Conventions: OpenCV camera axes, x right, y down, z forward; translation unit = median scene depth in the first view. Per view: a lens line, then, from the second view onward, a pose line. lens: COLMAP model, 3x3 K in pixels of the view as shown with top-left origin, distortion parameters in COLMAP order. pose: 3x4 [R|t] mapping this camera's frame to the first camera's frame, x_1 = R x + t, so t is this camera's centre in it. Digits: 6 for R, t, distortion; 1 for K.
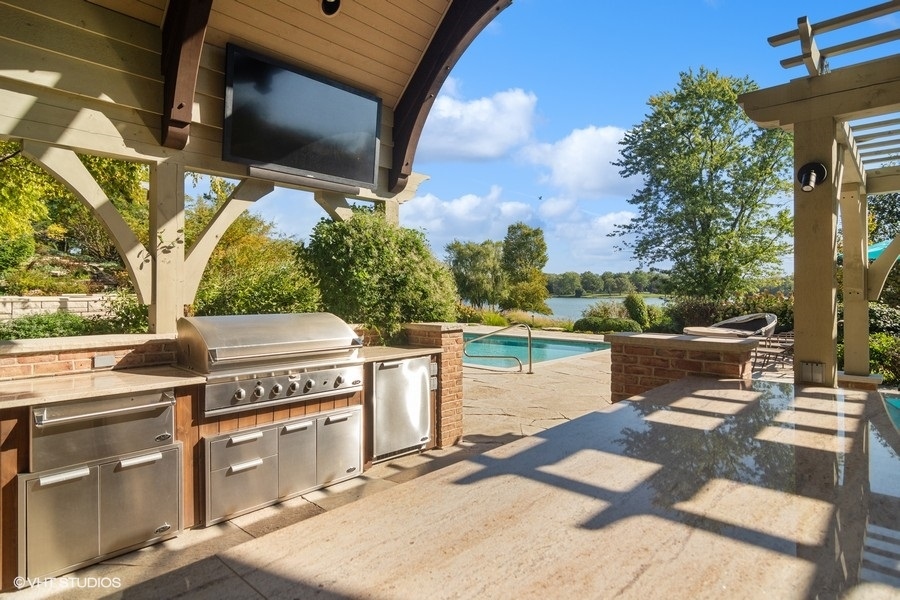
lens RADIAL K [[500.7, 0, 447.6], [0, 500.7, 295.2], [0, 0, 1]] dist [0.020929, 0.000718]
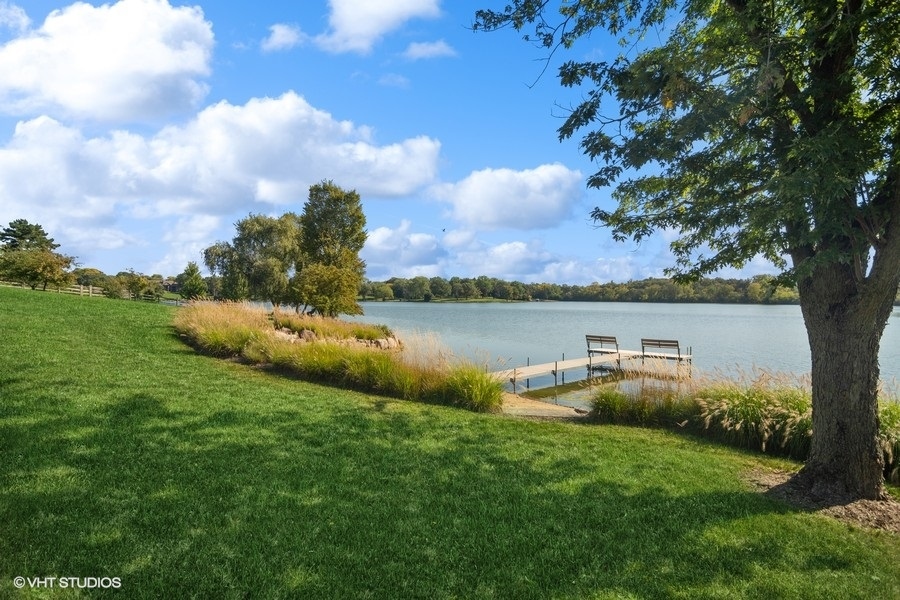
lens RADIAL K [[483.4, 0, 451.6], [0, 483.4, 298.8], [0, 0, 1]] dist [0.005478, 0.001251]
pose [[0.955721, 0.007364, 0.294183, 0.103304], [-0.005985, 0.999966, -0.005588, 0.016615], [-0.294214, 0.003580, 0.955733, 0.282531]]
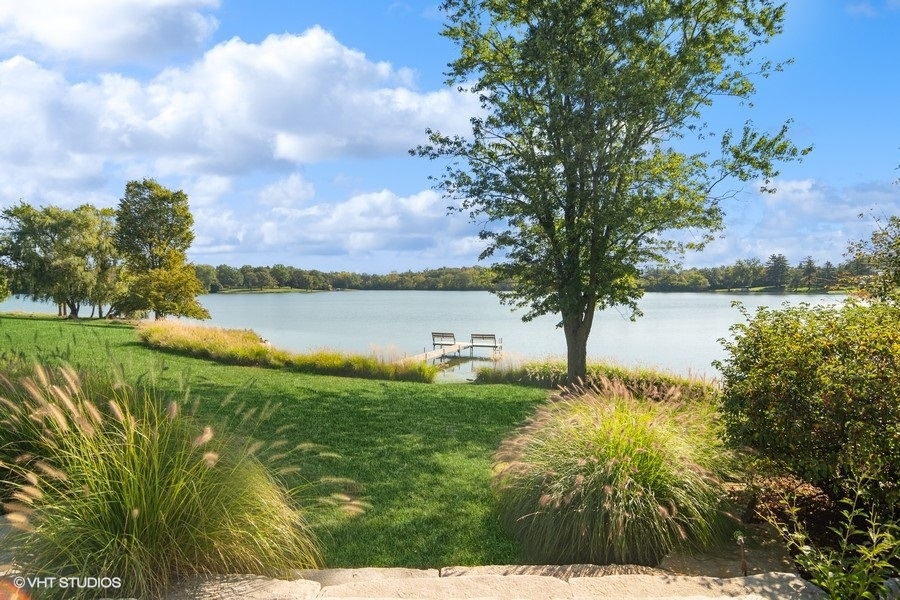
lens RADIAL K [[500.7, 0, 447.6], [0, 500.7, 295.2], [0, 0, 1]] dist [0.020929, 0.000718]
pose [[0.765749, -0.011048, 0.643045, 0.016719], [0.004983, 0.999924, 0.011245, 0.001902], [-0.643120, -0.005407, 0.765746, 0.218006]]
